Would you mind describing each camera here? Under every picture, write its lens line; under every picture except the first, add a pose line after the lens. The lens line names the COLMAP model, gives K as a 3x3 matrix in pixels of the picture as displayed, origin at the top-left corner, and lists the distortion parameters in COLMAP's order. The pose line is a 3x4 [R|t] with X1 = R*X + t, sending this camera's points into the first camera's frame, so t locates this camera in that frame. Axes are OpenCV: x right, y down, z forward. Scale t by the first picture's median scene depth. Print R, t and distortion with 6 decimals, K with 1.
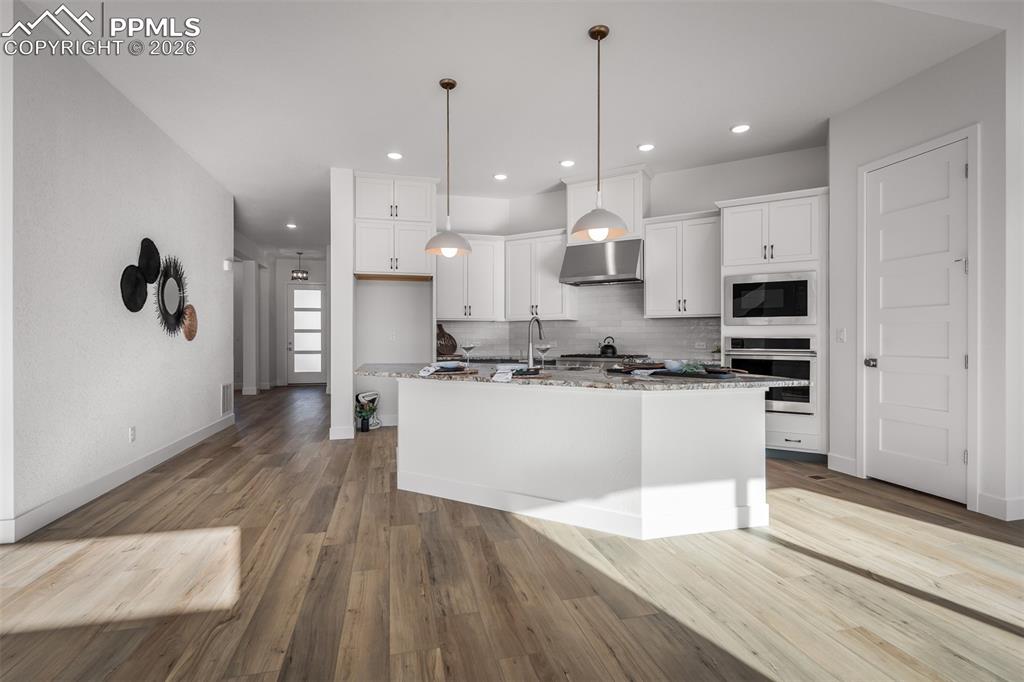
lens RADIAL K [[481.1, 0, 512.0], [0, 481.1, 341.0], [0, 0, 1]] dist [-0.001913, 0.000100]
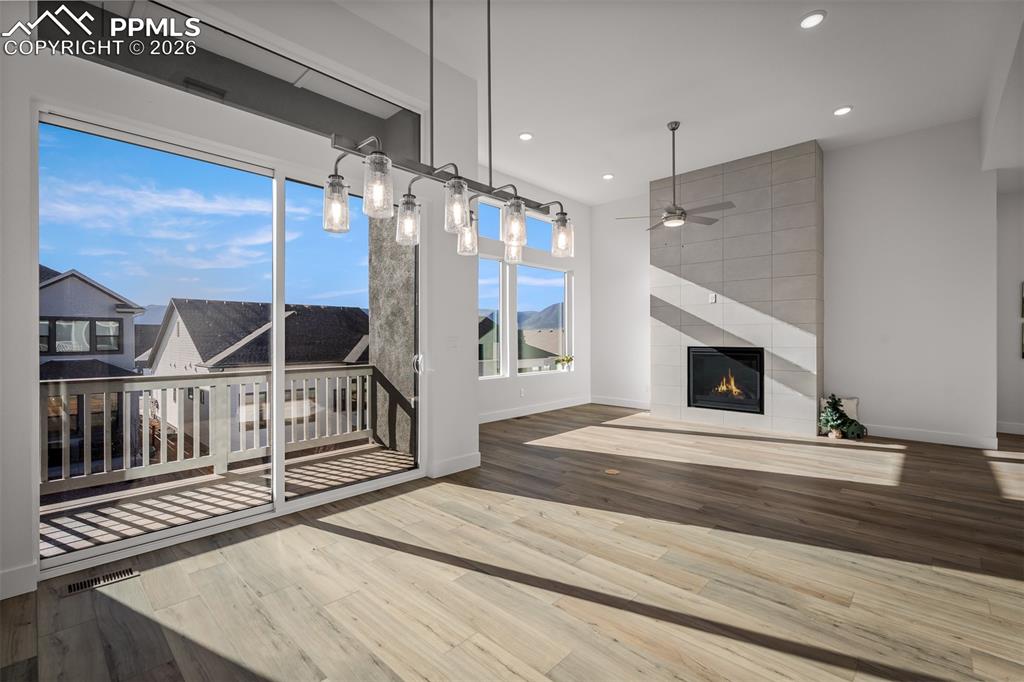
lens RADIAL K [[453.8, 0, 512.0], [0, 453.8, 341.0], [0, 0, 1]] dist [-0.000255, 0.000125]
pose [[-0.840312, 0.005487, -0.542075, 0.798170], [0.000922, 0.999962, 0.008693, -0.022547], [0.542102, 0.006805, -0.840285, 0.591531]]
